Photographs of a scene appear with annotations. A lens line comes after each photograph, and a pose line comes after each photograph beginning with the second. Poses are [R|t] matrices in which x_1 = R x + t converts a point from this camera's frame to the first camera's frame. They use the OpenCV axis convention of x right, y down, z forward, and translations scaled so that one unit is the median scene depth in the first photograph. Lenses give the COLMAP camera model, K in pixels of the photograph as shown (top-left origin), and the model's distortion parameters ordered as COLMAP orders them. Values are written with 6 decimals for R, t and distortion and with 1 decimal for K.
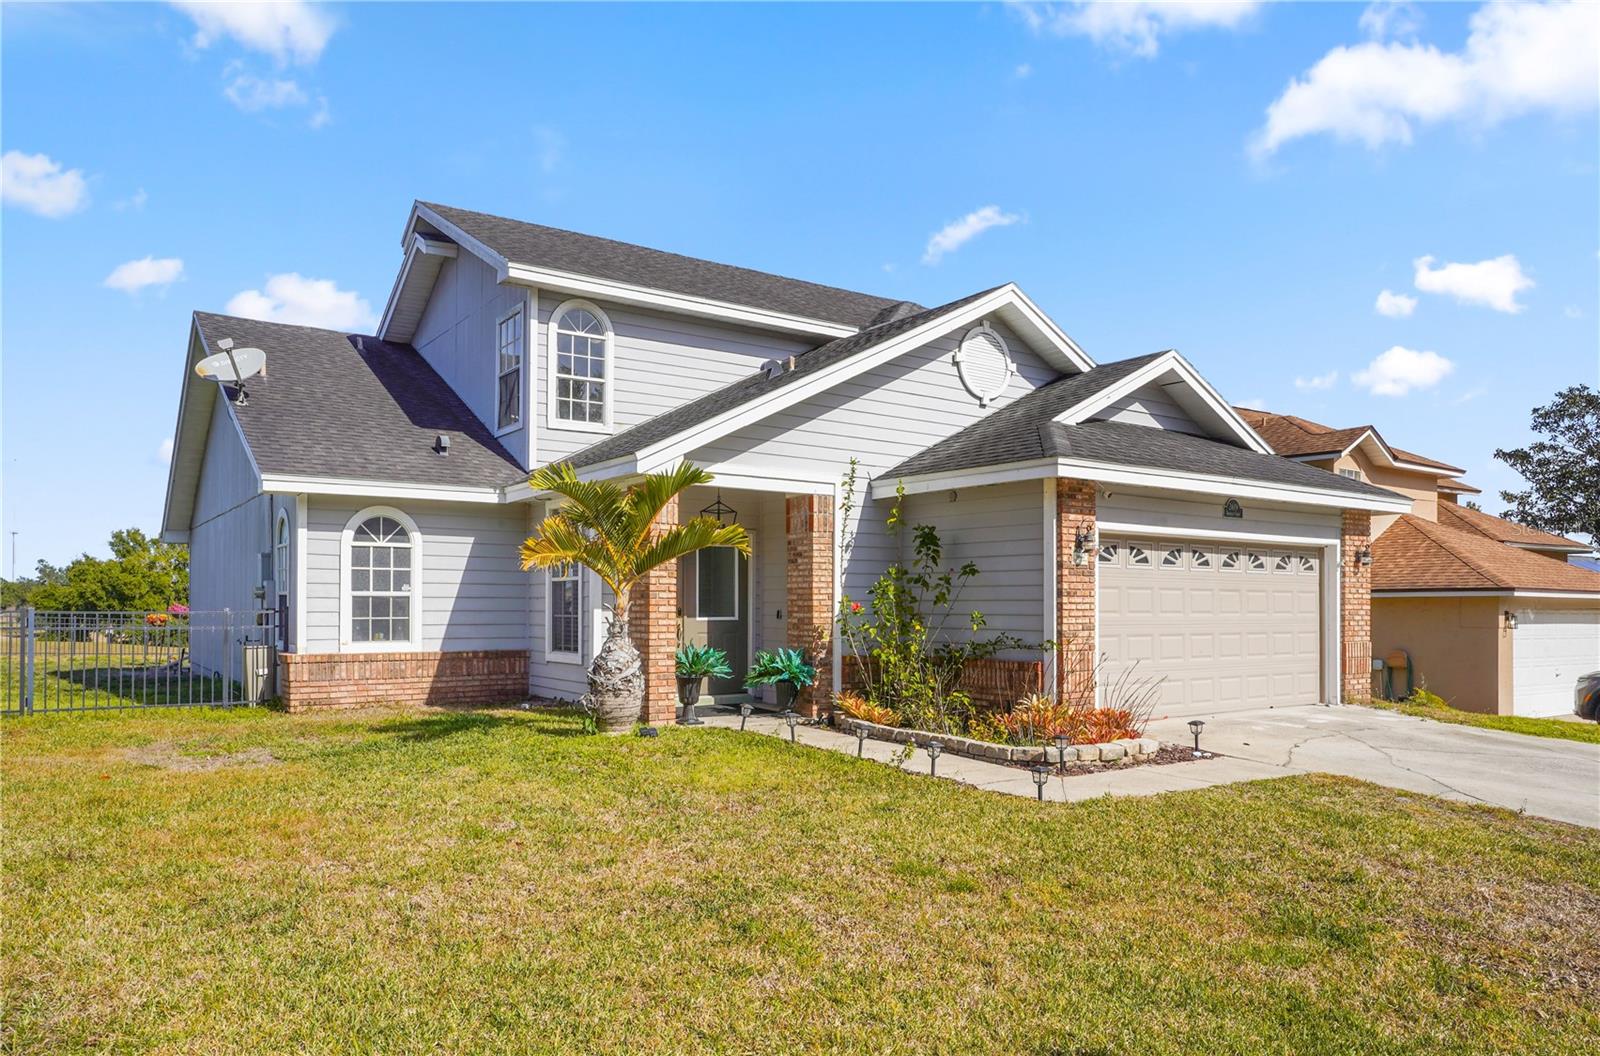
lens RADIAL K [[1028.6, 0, 800.0], [0, 1028.6, 528.0], [0, 0, 1]] dist [-0.006129, -0.000412]
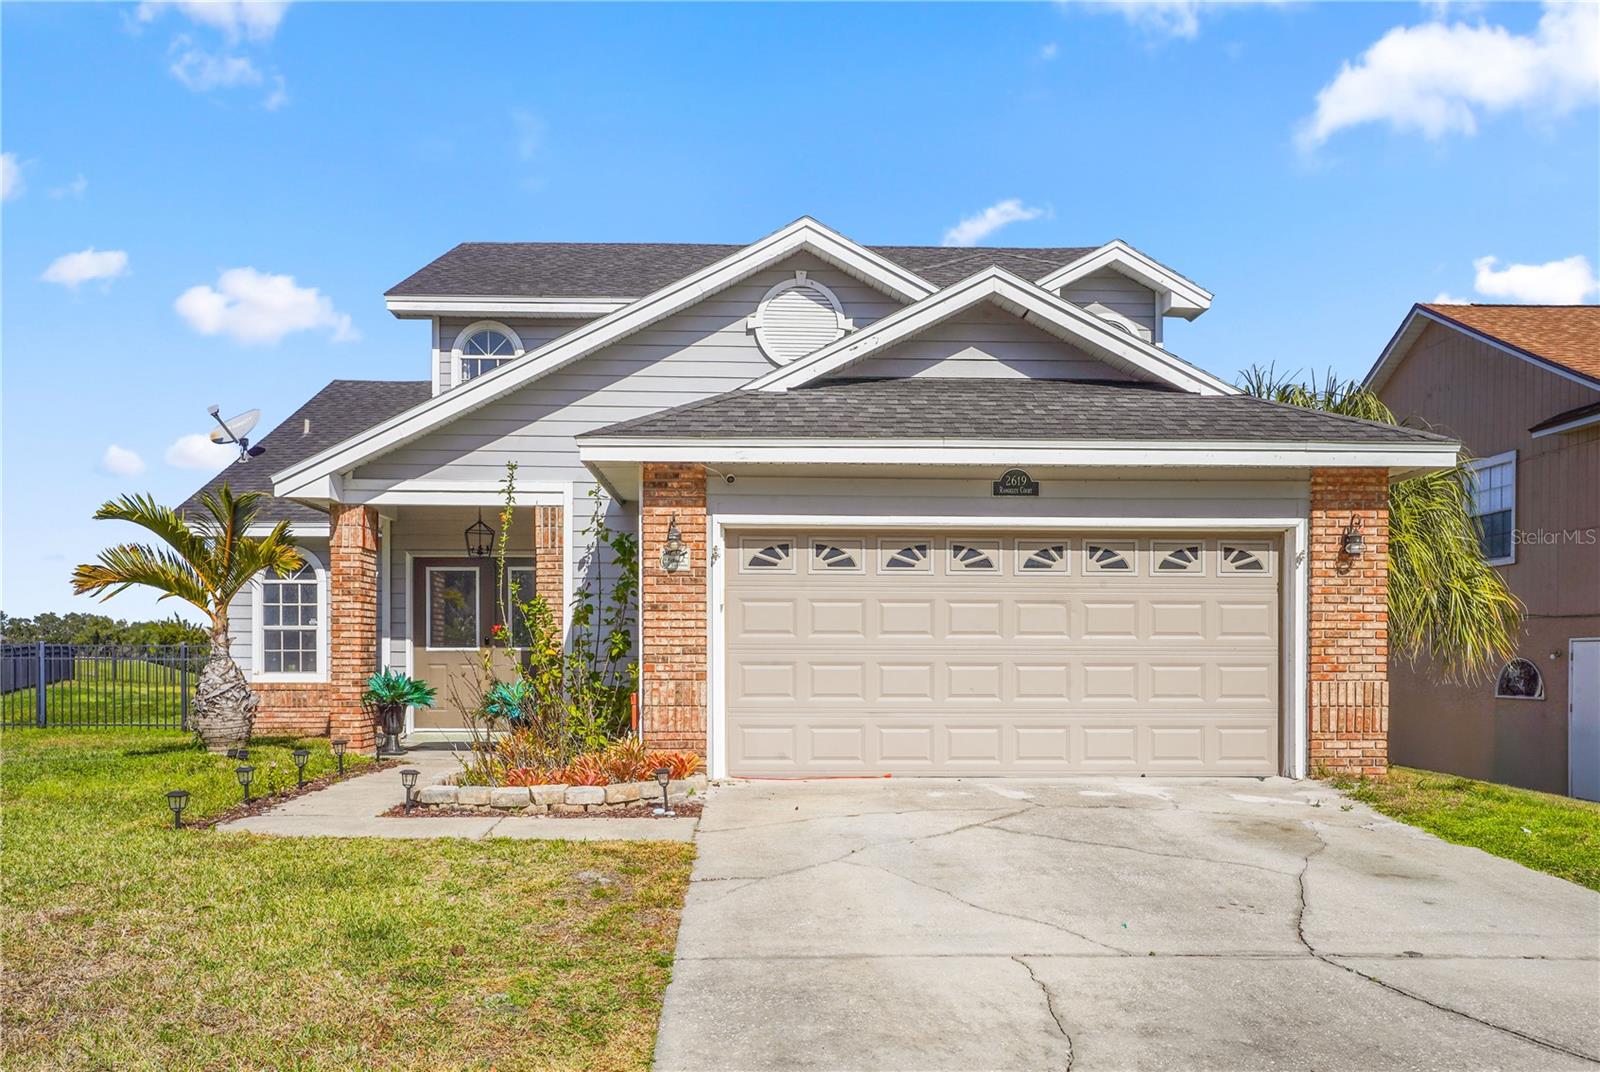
lens RADIAL K [[1202.6, 0, 800.1], [0, 1202.6, 593.9], [0, 0, 1]] dist [0.000918, 0.002102]
pose [[0.842960, -0.032388, -0.537001, 0.716795], [0.041835, 0.999110, 0.005412, 0.044305], [0.536348, -0.027027, 0.843564, 0.229889]]
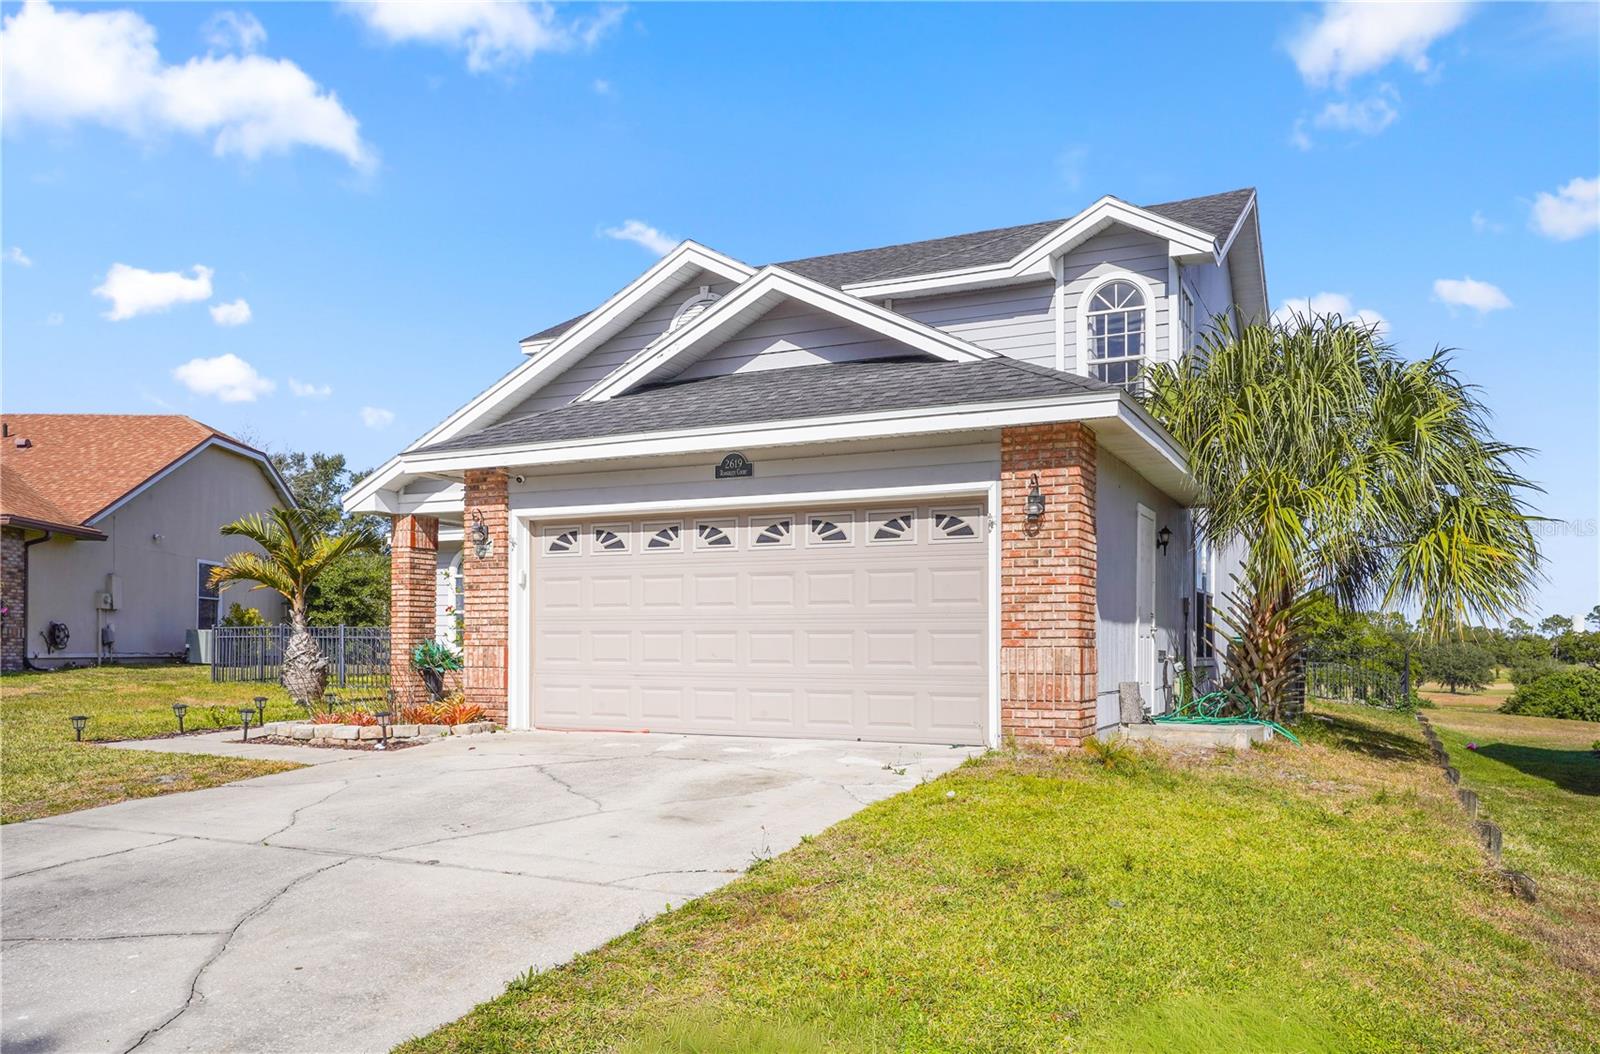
lens RADIAL K [[1194.8, 0, 793.0], [0, 1194.8, 559.6], [0, 0, 1]] dist [0.000908, 0.000931]
pose [[0.496251, -0.067523, -0.865549, 1.174540], [0.063811, 0.997111, -0.041202, 0.087083], [0.865831, -0.034785, 0.499126, 0.583579]]
